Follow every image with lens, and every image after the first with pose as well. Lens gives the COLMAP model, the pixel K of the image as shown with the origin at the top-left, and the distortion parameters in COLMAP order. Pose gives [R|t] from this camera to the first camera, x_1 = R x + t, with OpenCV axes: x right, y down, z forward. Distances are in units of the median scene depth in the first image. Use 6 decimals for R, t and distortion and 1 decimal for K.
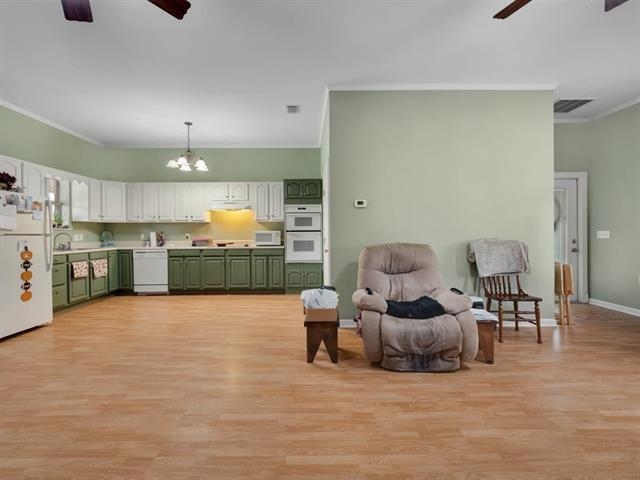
lens RADIAL K [[314.3, 0, 319.2], [0, 314.3, 237.6], [0, 0, 1]] dist [0.006093, -0.005522]
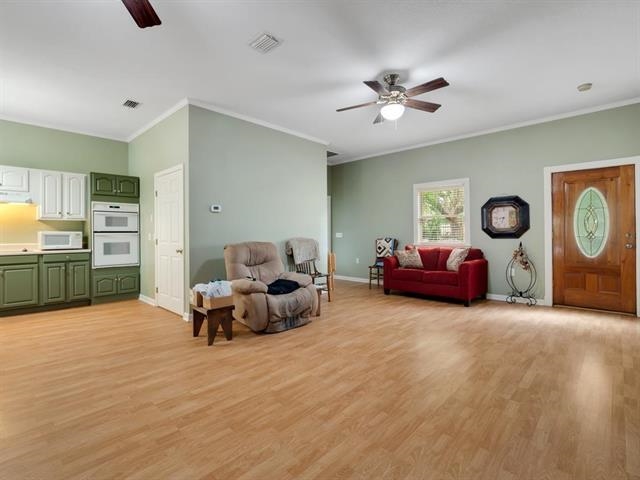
lens RADIAL K [[314.3, 0, 318.6], [0, 314.3, 235.9], [0, 0, 1]] dist [0.006093, -0.005522]
pose [[0.691851, -0.004778, 0.722024, -0.474309], [0.011599, 0.999923, -0.004497, 0.002633], [-0.721947, 0.011486, 0.691853, -0.079549]]
